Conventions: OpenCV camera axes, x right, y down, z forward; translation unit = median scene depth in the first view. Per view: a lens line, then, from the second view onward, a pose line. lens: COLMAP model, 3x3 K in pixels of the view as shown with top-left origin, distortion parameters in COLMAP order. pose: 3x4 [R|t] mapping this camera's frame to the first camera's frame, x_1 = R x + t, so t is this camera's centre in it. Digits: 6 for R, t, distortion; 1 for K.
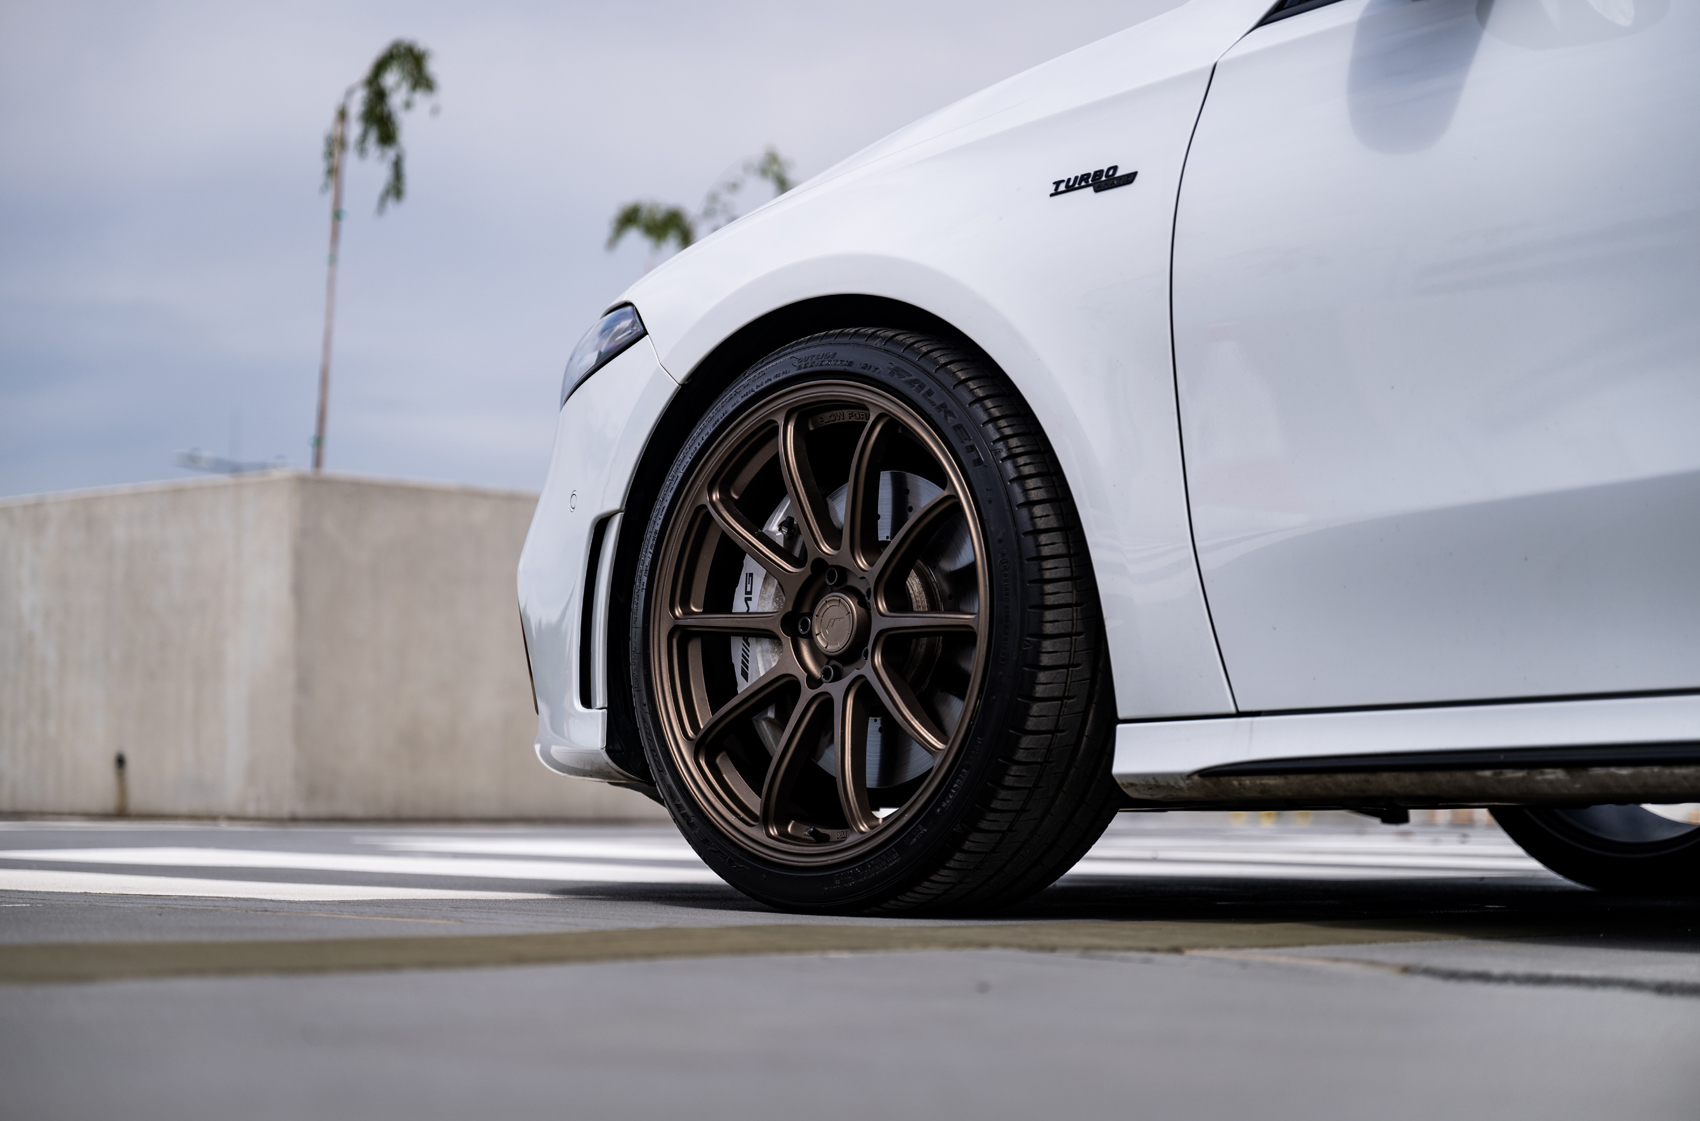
lens RADIAL K [[3480.5, 0, 850.0], [0, 3480.5, 560.5], [0, 0, 1]] dist [-0.022131, -0.140919]
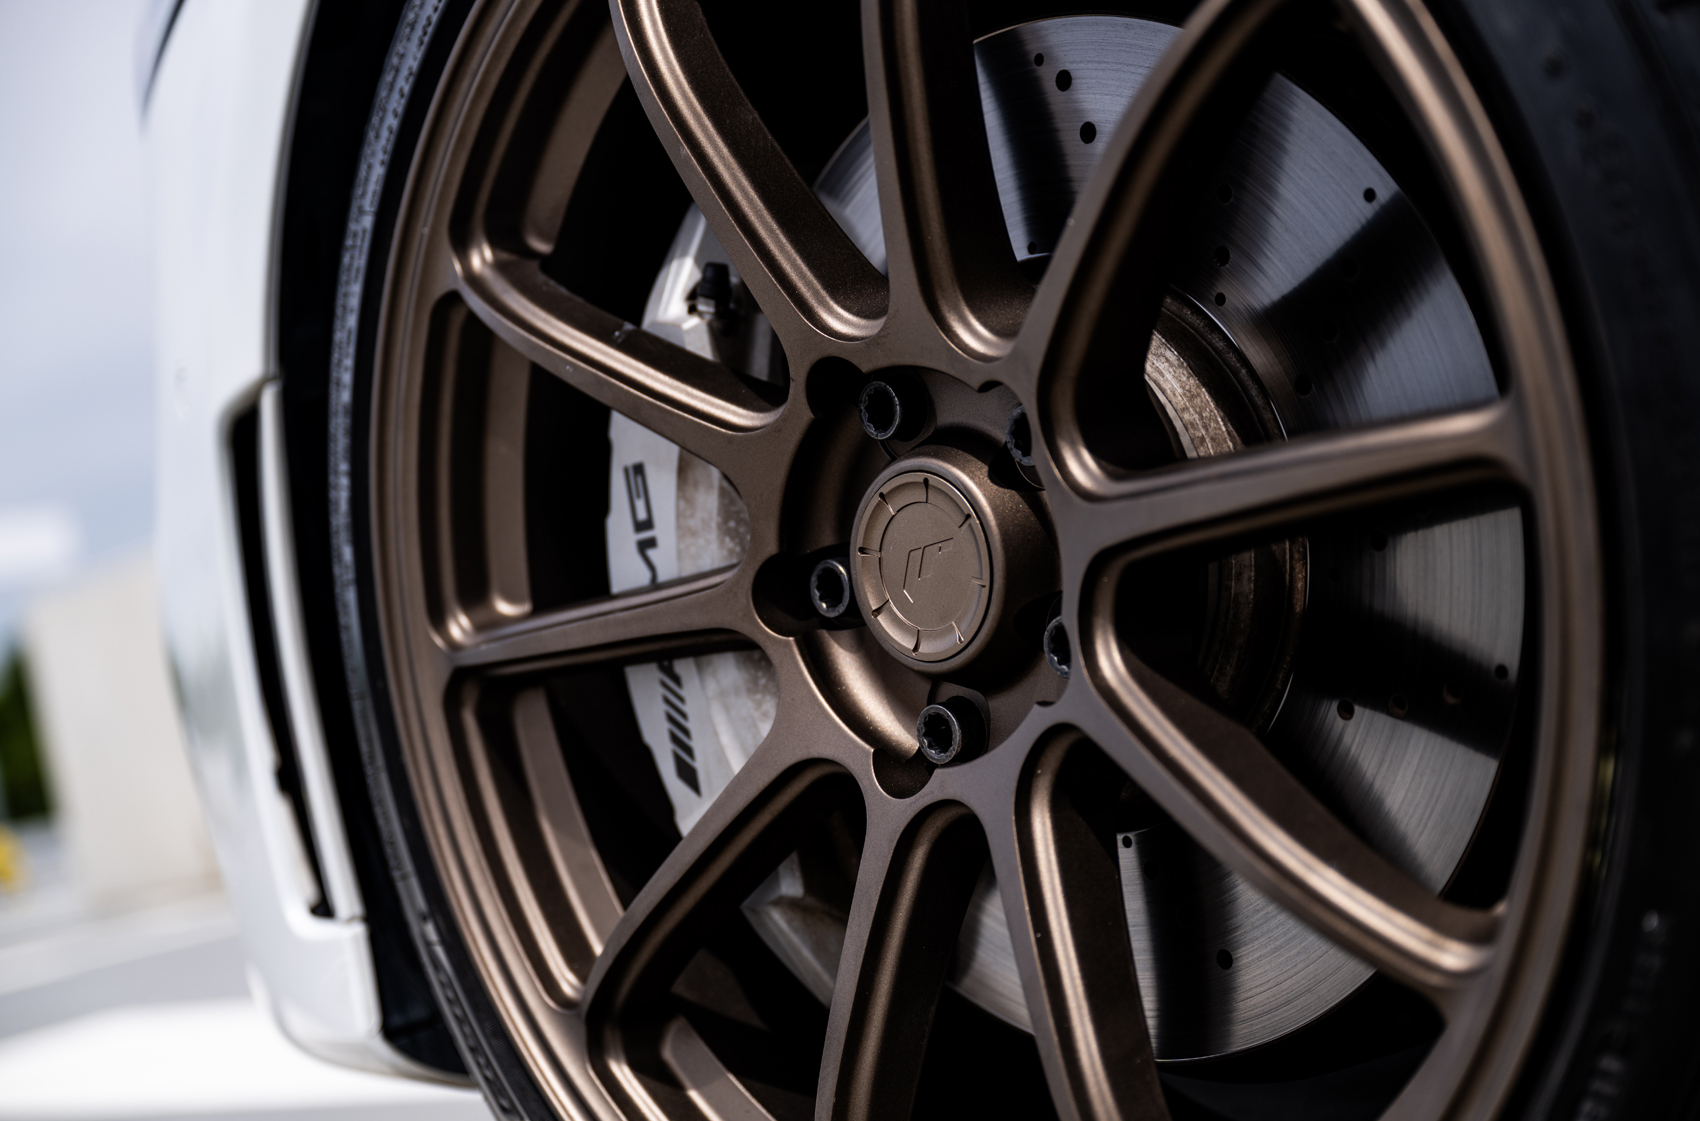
lens RADIAL K [[2715.1, 0, 850.0], [0, 2715.1, 560.5], [0, 0, 1]] dist [-0.007028, -0.004570]
pose [[0.974760, -0.221601, -0.027128, -0.004406], [0.222280, 0.974656, 0.025257, 0.010556], [0.020843, -0.030650, 0.999313, 0.761282]]
